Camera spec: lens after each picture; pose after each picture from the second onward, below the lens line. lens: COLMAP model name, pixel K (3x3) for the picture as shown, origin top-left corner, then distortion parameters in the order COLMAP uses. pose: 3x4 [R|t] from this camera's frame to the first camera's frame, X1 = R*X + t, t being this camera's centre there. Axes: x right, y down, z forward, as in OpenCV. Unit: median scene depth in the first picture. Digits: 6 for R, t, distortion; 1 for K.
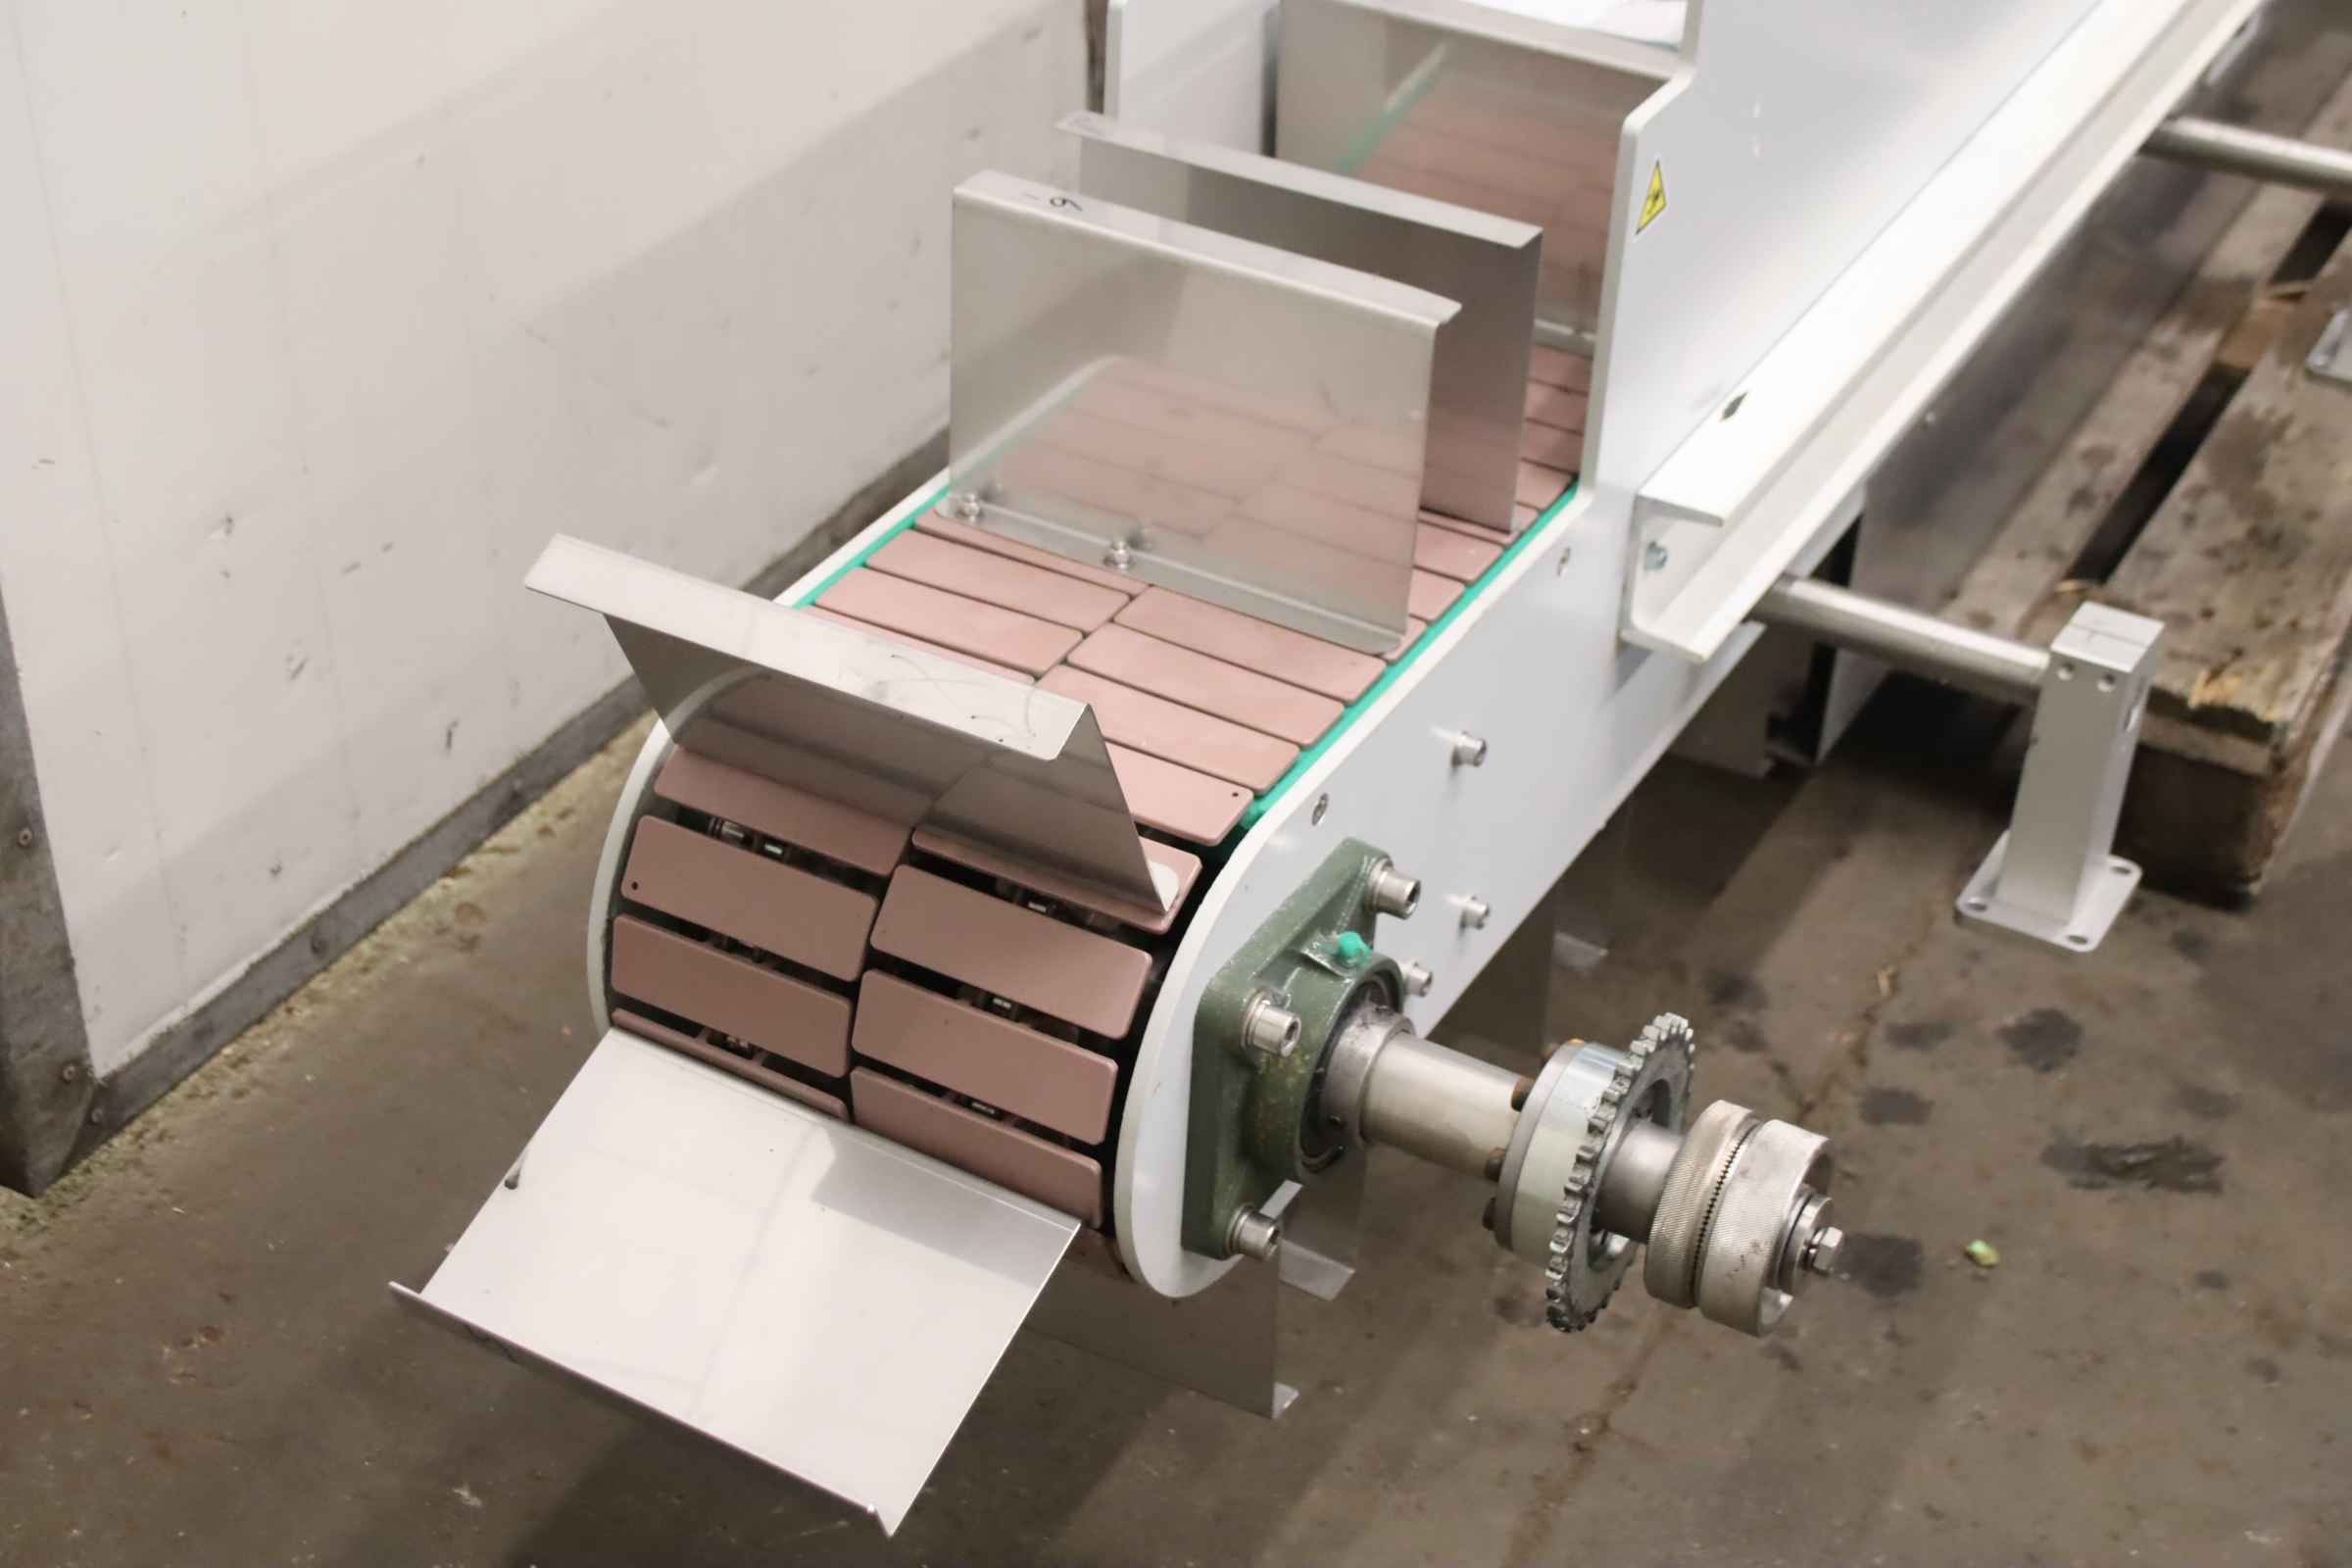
lens RADIAL K [[3481.3, 0, 1176.0], [0, 3481.3, 784.0], [0, 0, 1]] dist [-0.065474, -0.035022]
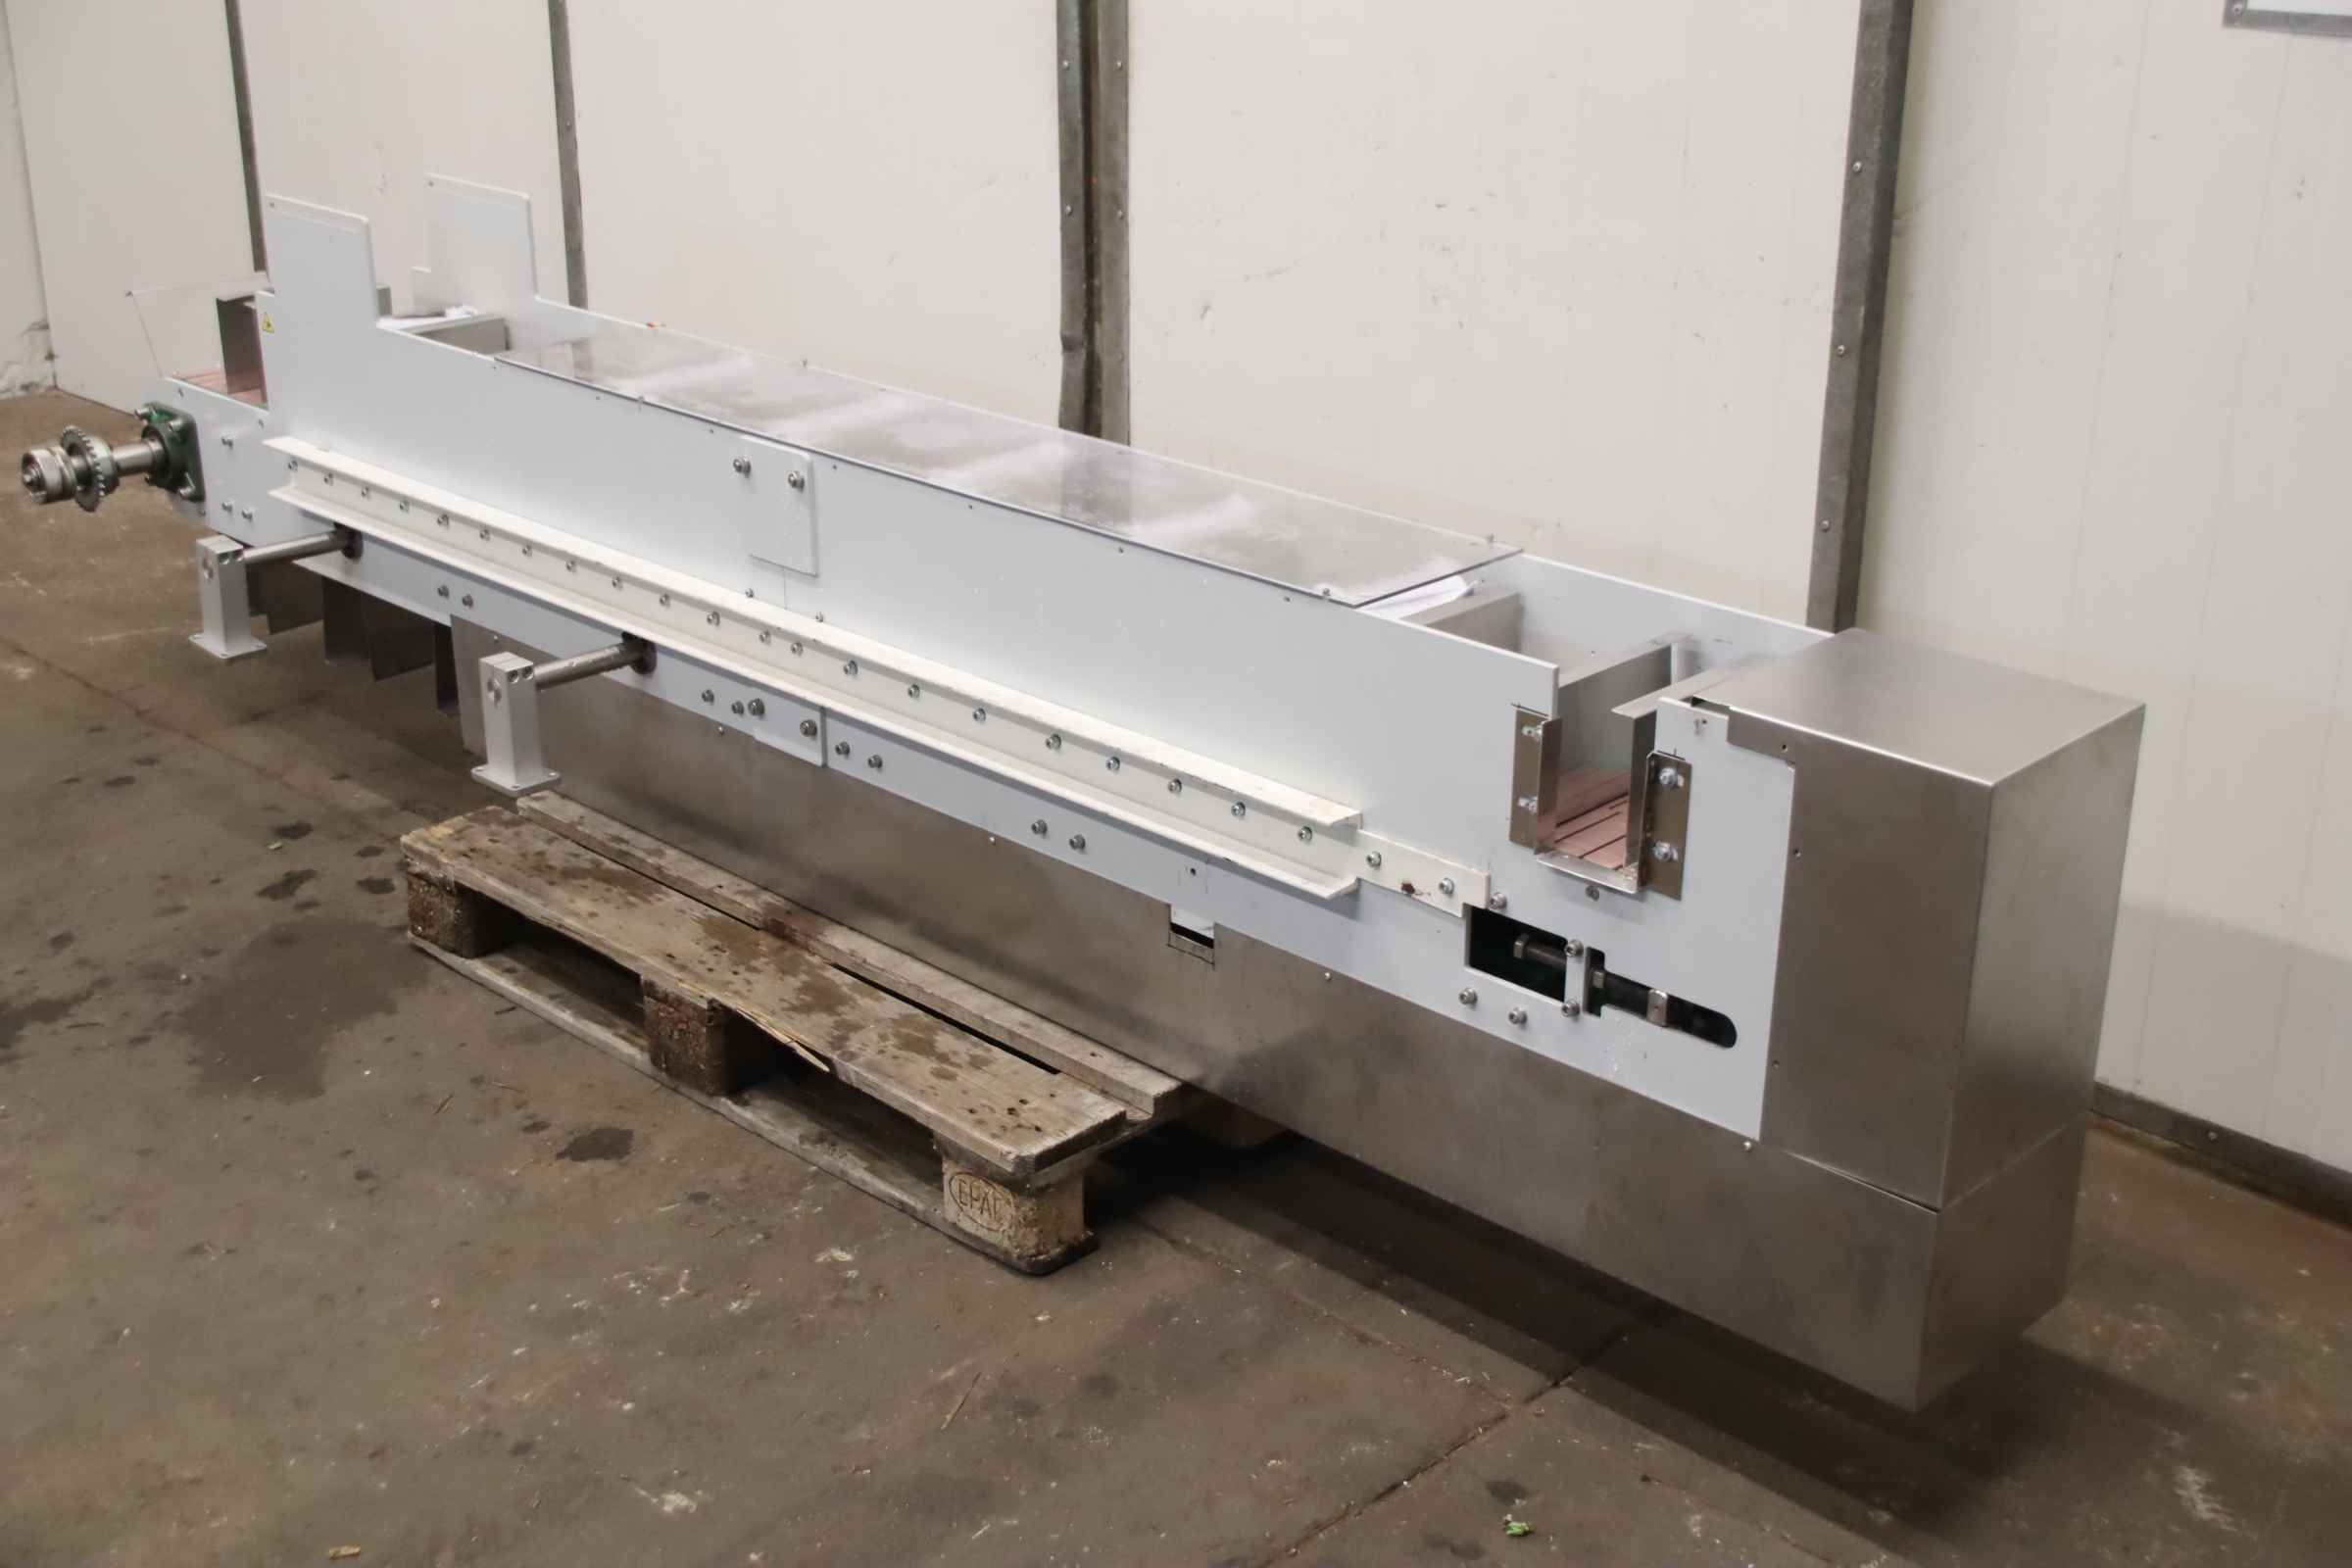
lens RADIAL K [[2846.4, 0, 1176.0], [0, 2846.4, 784.0], [0, 0, 1]] dist [-0.089848, 0.333380]
pose [[-0.264042, 0.313193, -0.912245, 1.952583], [-0.552235, 0.726349, 0.409211, -1.115036], [0.790770, 0.611823, -0.018830, 1.556983]]
